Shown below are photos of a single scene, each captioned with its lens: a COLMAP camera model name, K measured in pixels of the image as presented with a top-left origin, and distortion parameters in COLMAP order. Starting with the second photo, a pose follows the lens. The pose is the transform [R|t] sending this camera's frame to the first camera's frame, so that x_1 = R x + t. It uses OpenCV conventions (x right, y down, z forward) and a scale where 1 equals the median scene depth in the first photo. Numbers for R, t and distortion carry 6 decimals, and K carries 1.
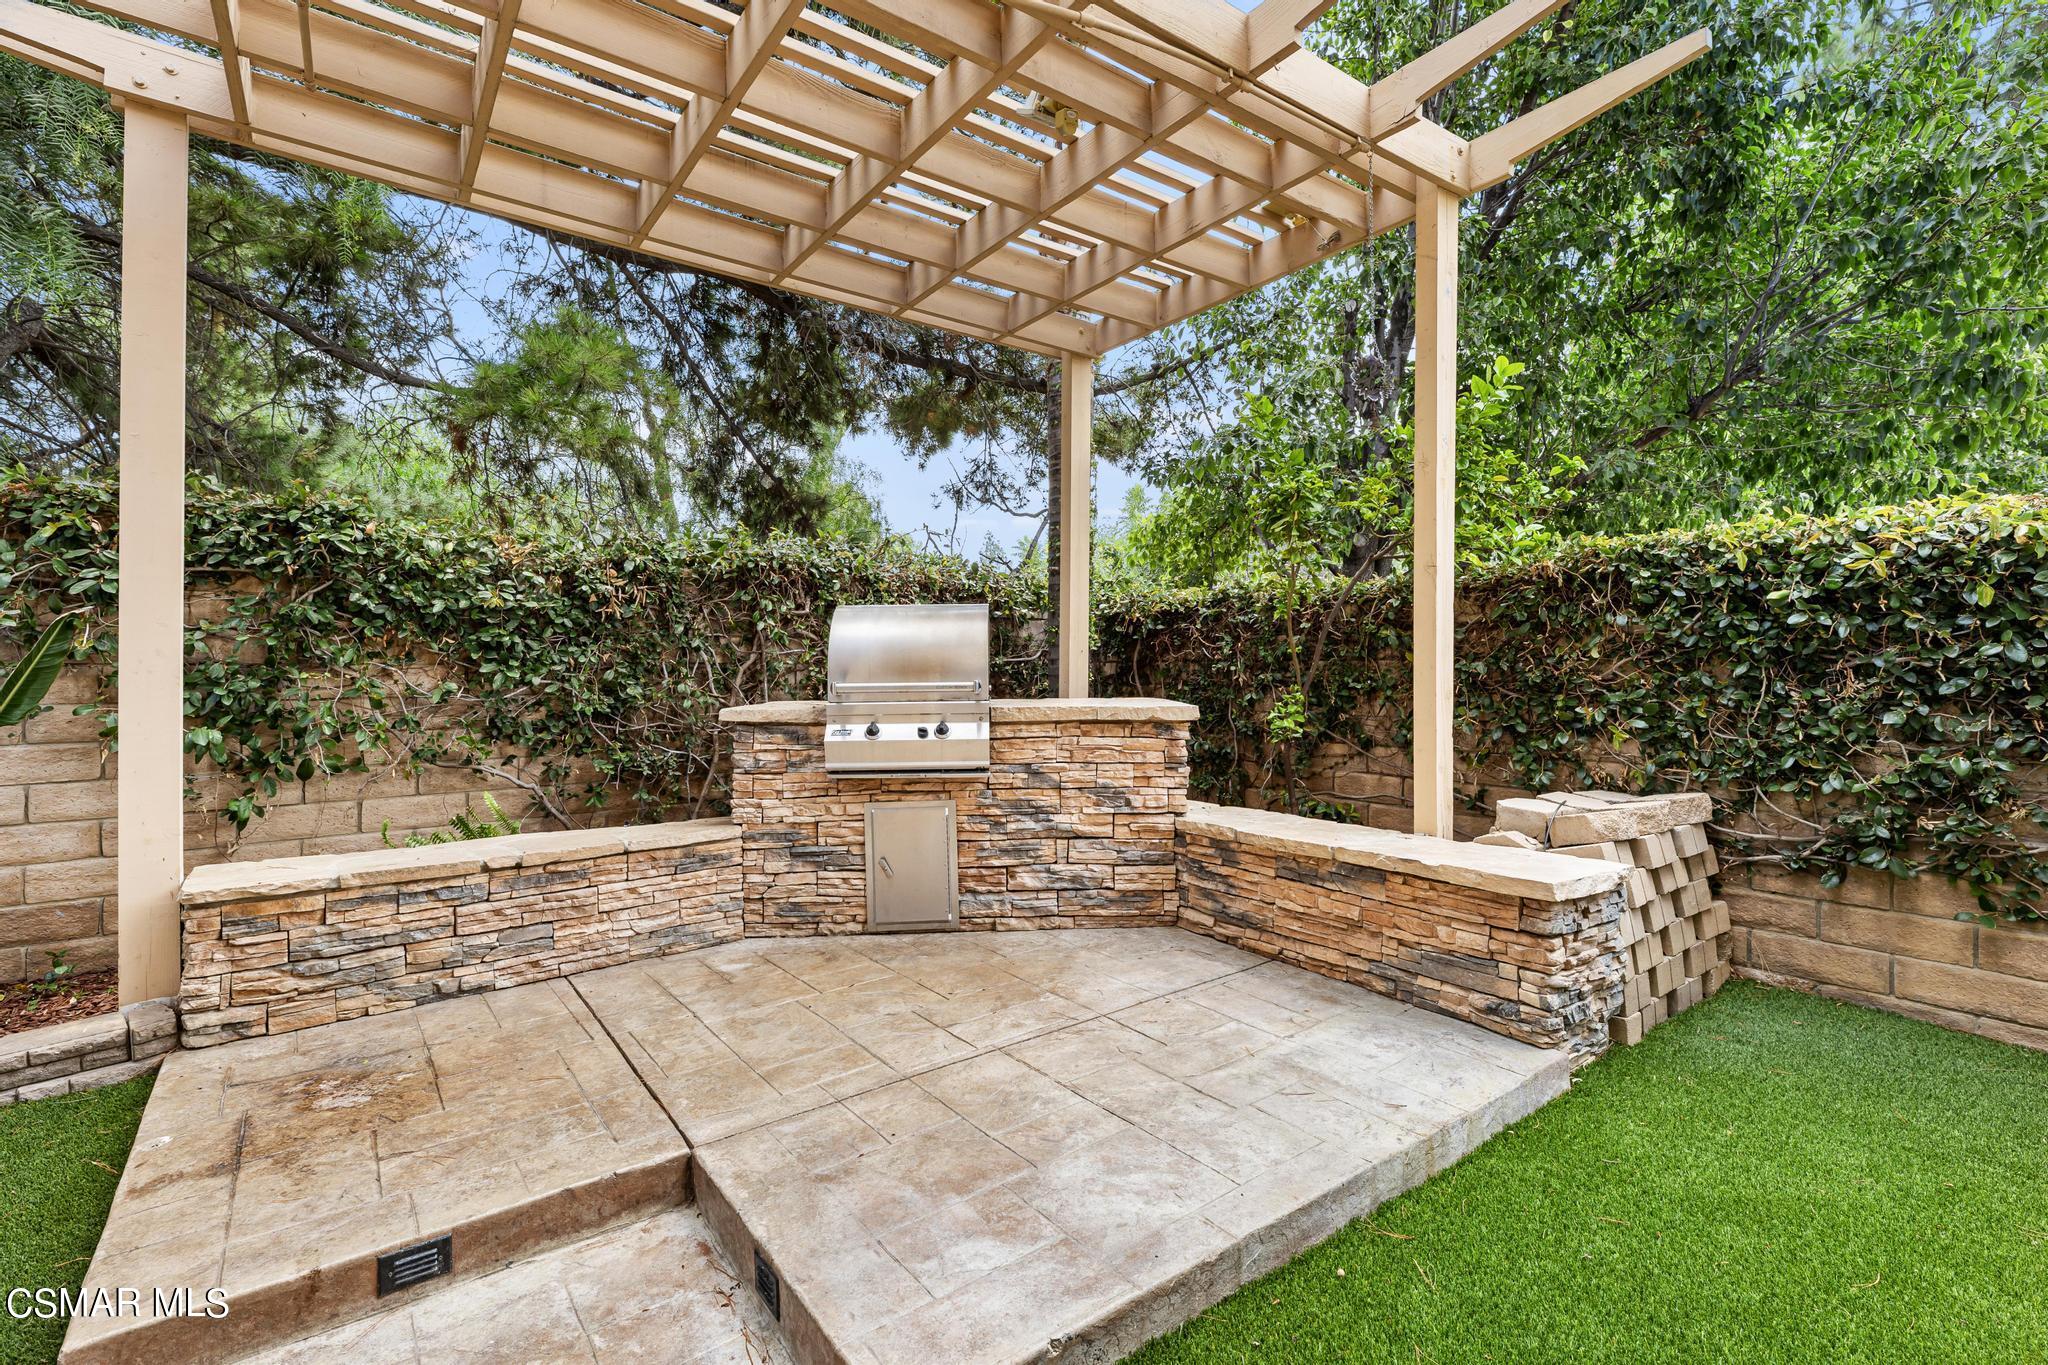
lens RADIAL K [[918.5, 0, 1032.5], [0, 918.5, 669.4], [0, 0, 1]] dist [-0.002134, -0.000201]
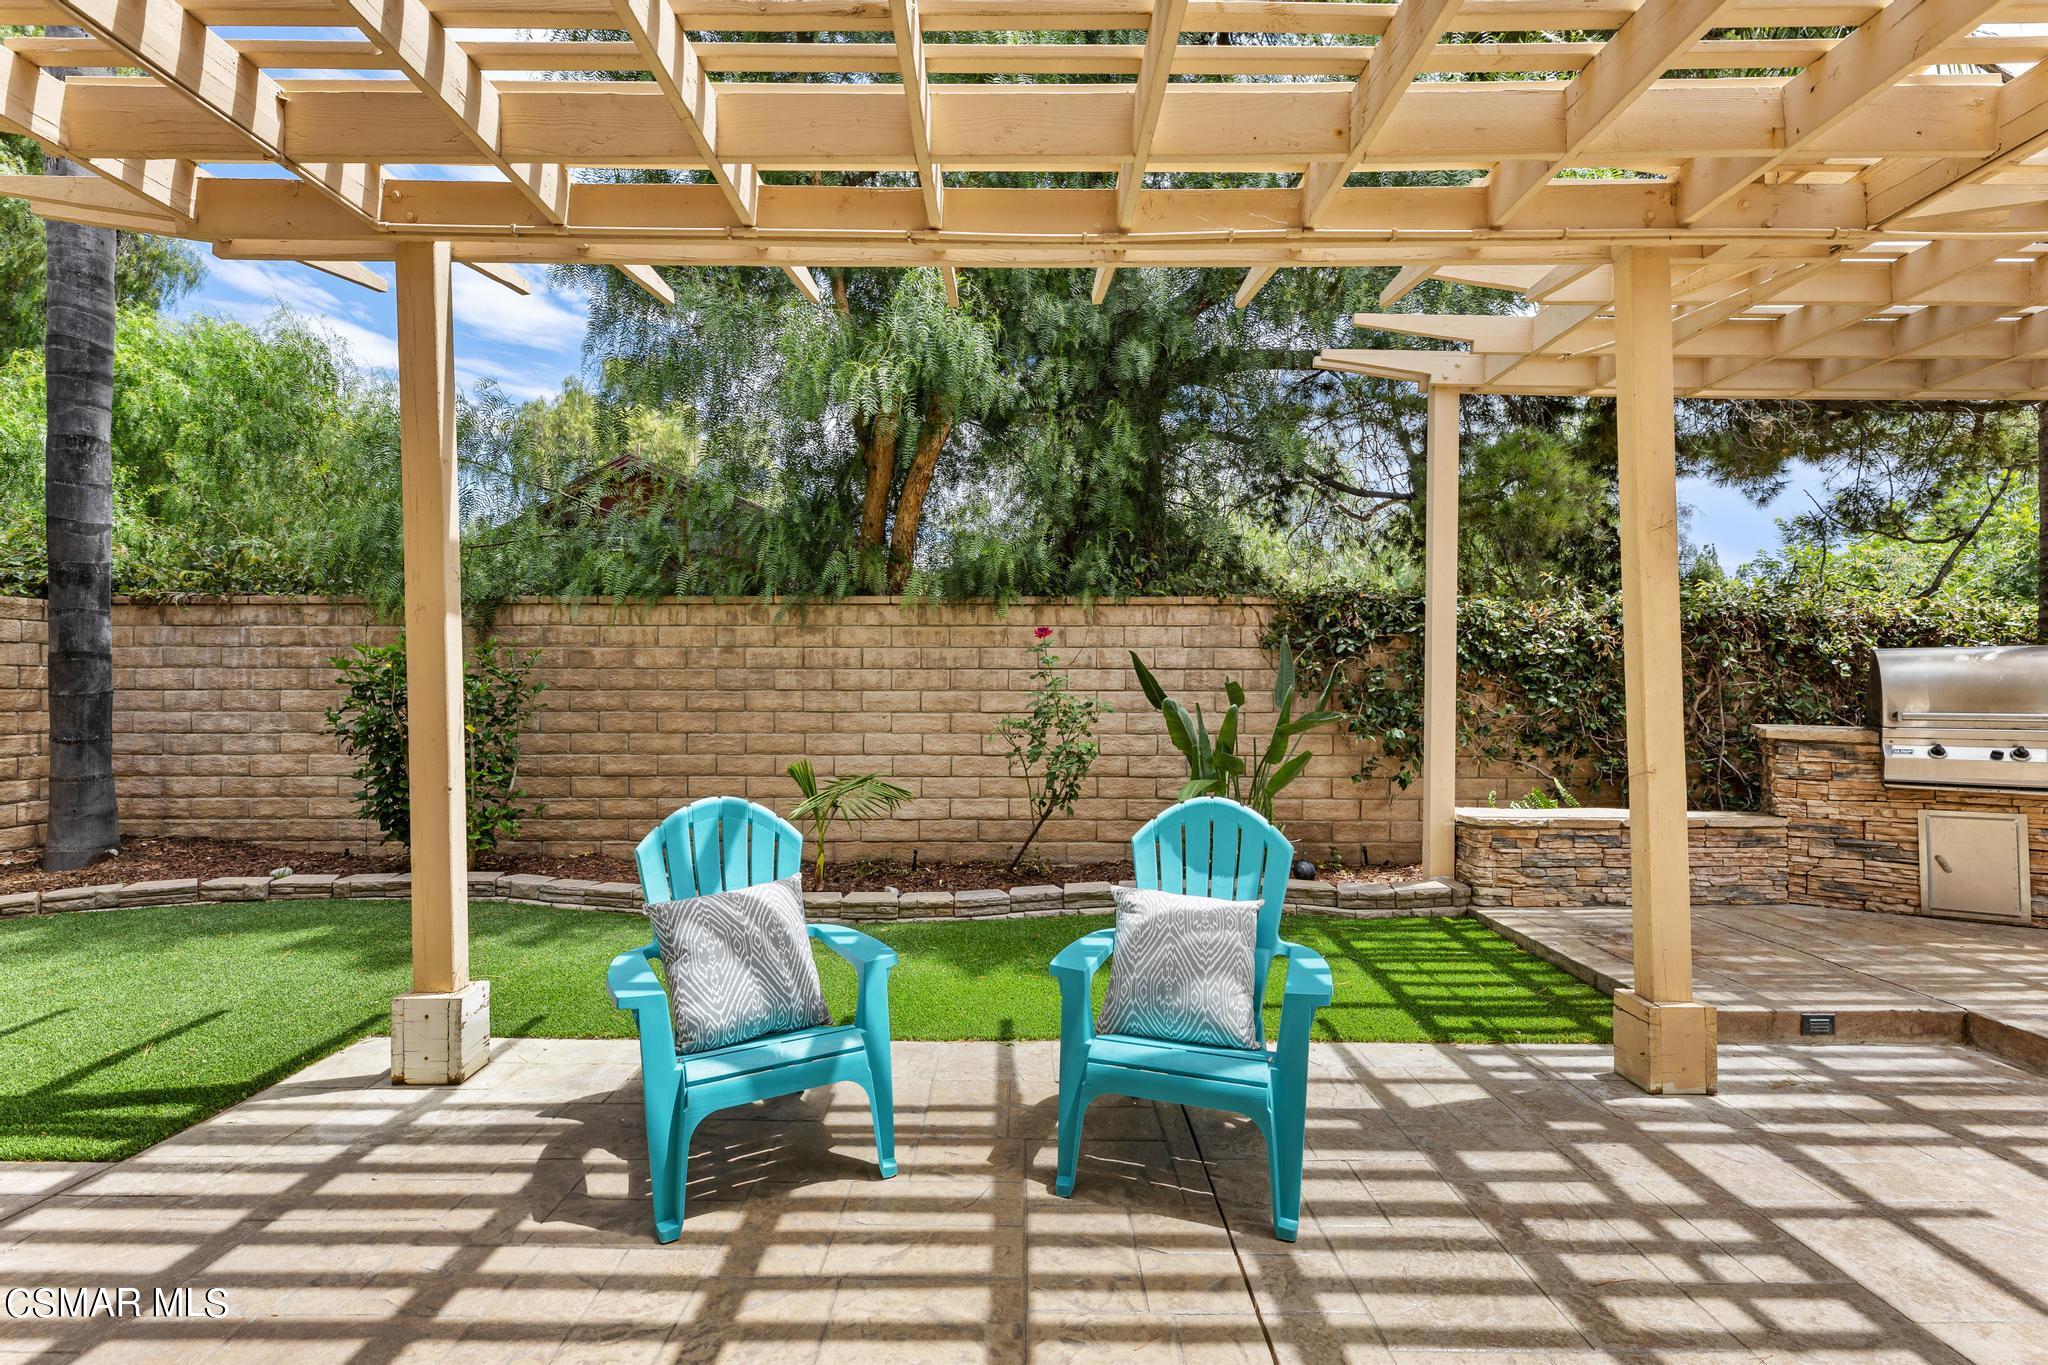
lens RADIAL K [[870.7, 0, 1026.6], [0, 870.7, 687.7], [0, 0, 1]] dist [0.000448, -0.000319]
pose [[0.793640, 0.009156, -0.608319, -0.424676], [-0.010552, 0.999944, 0.001285, -0.007140], [0.608297, 0.005399, 0.793691, -0.661226]]
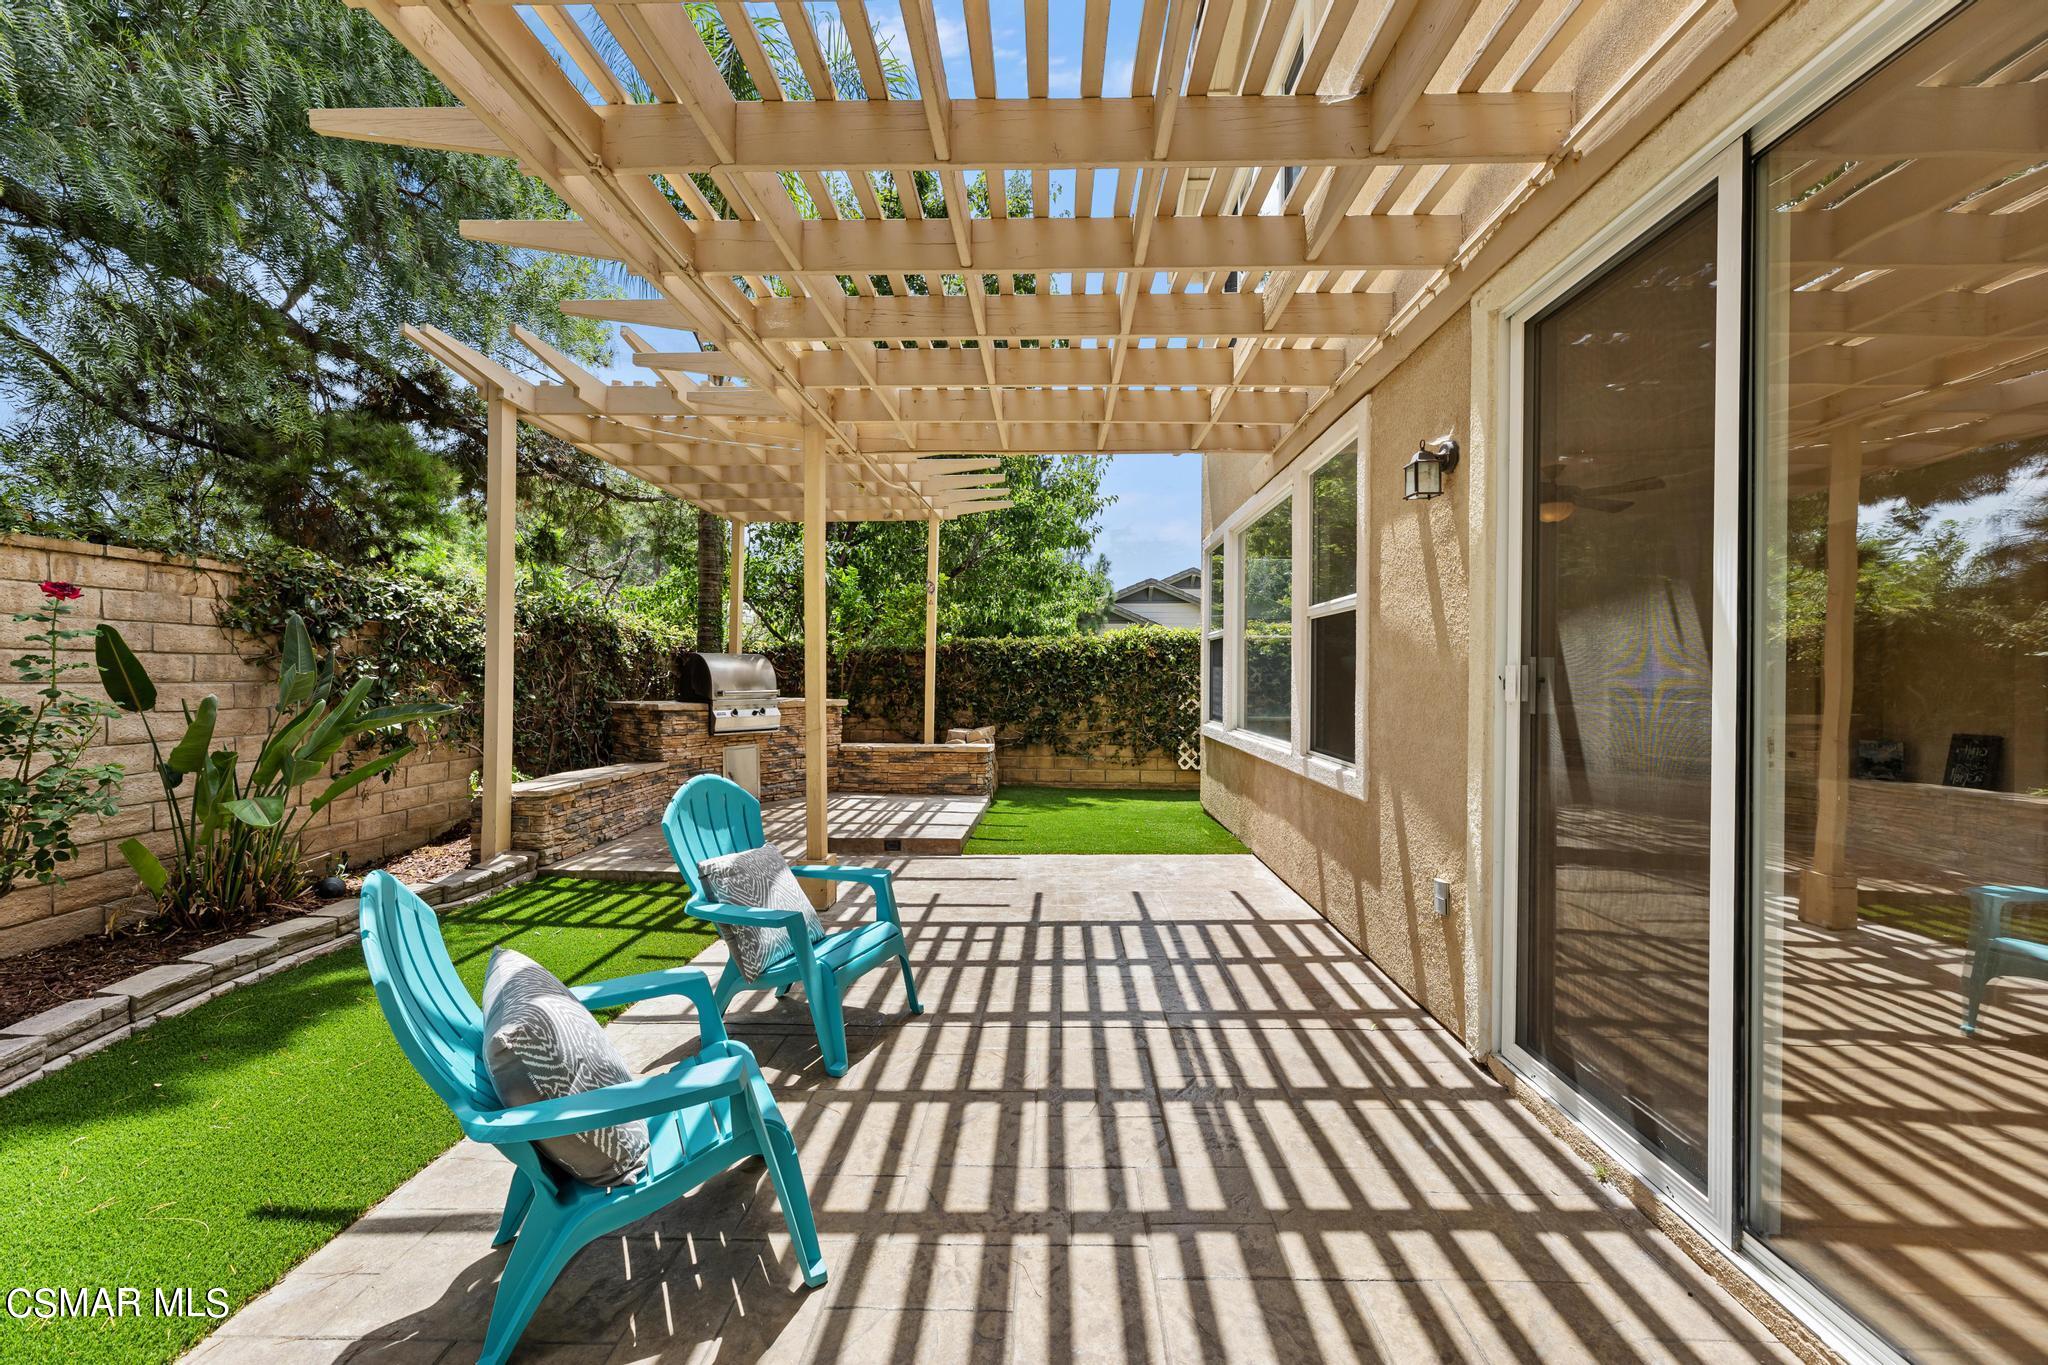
lens RADIAL K [[824.0, 0, 1028.1], [0, 824.0, 671.9], [0, 0, 1]] dist [0.000021, -0.000014]
pose [[0.632542, 0.013523, 0.774408, -1.224837], [-0.007809, 0.999908, -0.011083, -0.013875], [-0.774487, 0.000963, 0.632589, -0.765957]]
